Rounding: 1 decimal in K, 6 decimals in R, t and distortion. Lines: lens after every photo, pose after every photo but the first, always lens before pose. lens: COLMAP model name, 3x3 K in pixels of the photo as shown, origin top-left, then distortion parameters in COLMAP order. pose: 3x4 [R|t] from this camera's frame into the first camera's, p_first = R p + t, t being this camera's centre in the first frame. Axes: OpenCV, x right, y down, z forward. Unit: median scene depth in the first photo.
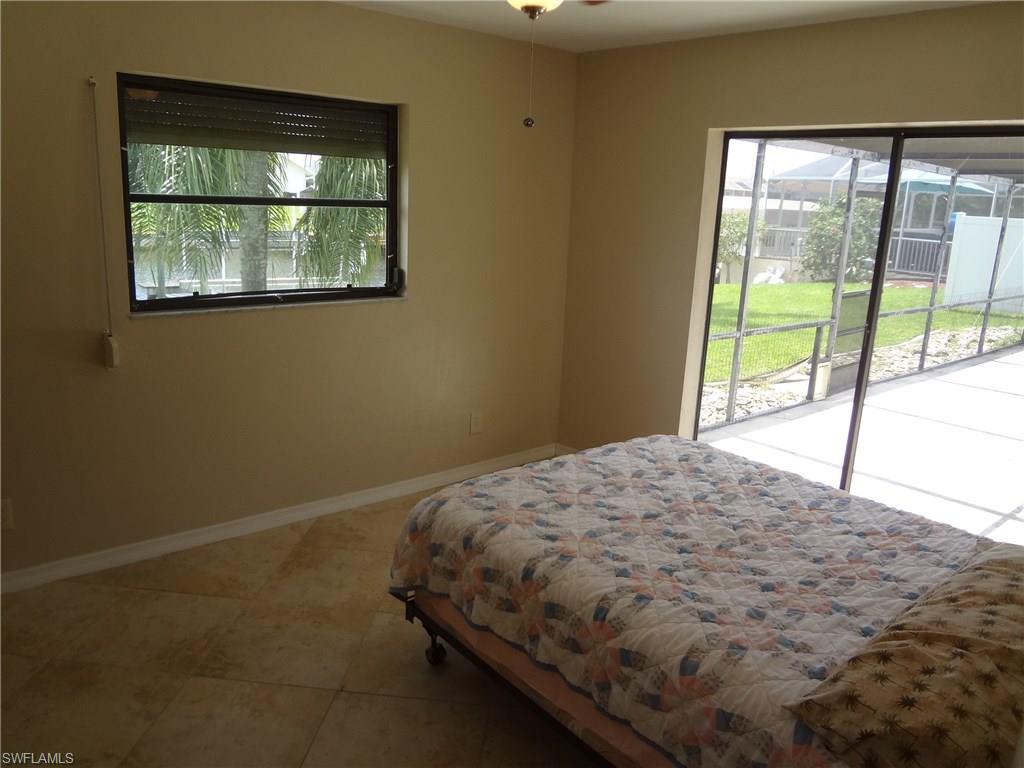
lens RADIAL K [[776.2, 0, 522.4], [0, 776.2, 385.6], [0, 0, 1]] dist [-0.035274, -0.001472]
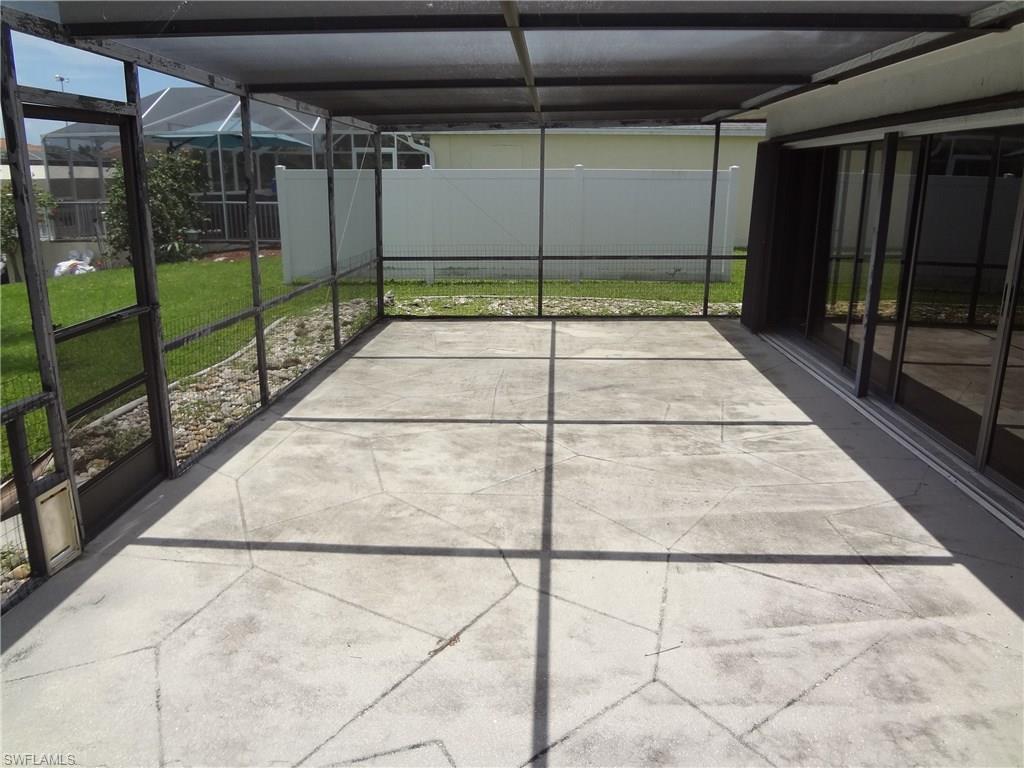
lens RADIAL K [[776.2, 0, 522.4], [0, 776.2, 385.6], [0, 0, 1]] dist [-0.035274, -0.001472]
pose [[0.701748, -0.222812, 0.676686, 0.103293], [0.194953, 0.973638, 0.118416, -0.031268], [-0.685232, 0.048824, 0.726687, 0.167024]]
